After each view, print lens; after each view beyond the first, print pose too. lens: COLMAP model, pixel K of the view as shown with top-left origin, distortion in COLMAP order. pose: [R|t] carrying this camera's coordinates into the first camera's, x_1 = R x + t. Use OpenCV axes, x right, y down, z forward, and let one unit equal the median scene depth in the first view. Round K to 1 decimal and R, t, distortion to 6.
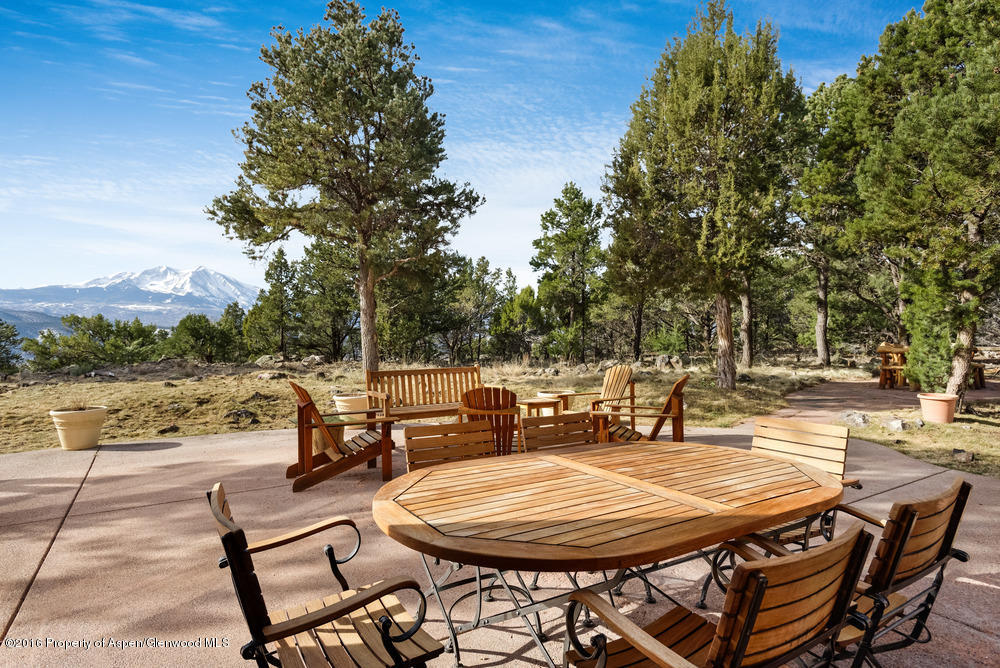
lens RADIAL K [[573.1, 0, 500.0], [0, 573.1, 336.7], [0, 0, 1]] dist [0.000515, 0.000002]
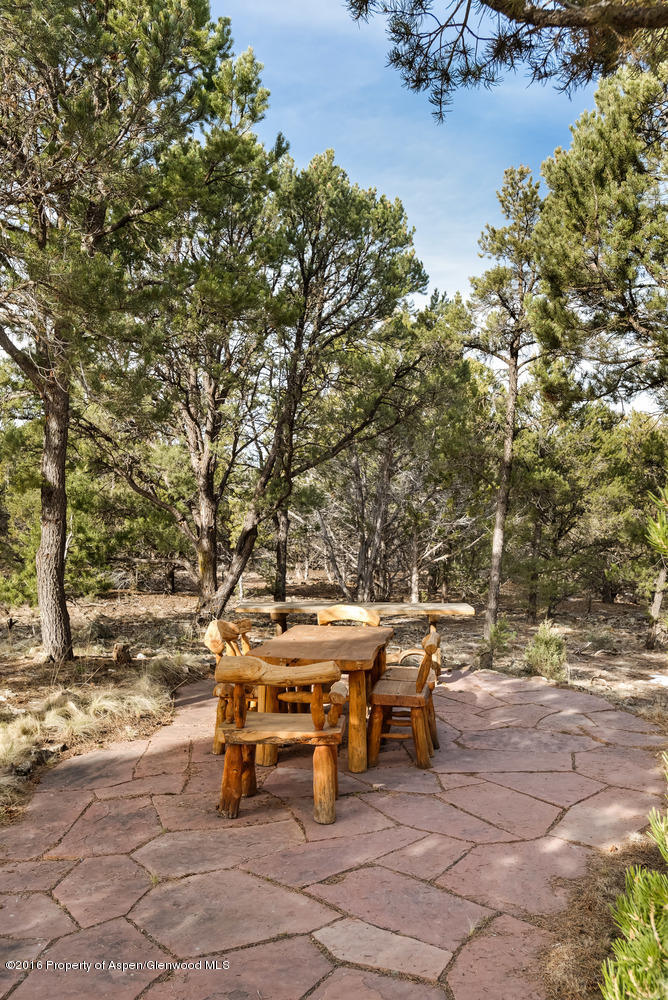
lens RADIAL K [[742.5, 0, 334.1], [0, 742.5, 504.1], [0, 0, 1]] dist [-0.000224, -0.000099]
pose [[0.662545, 0.025296, 0.748595, 0.311727], [0.014418, 0.998814, -0.046511, -0.026631], [-0.748883, 0.041609, 0.661394, 0.526572]]
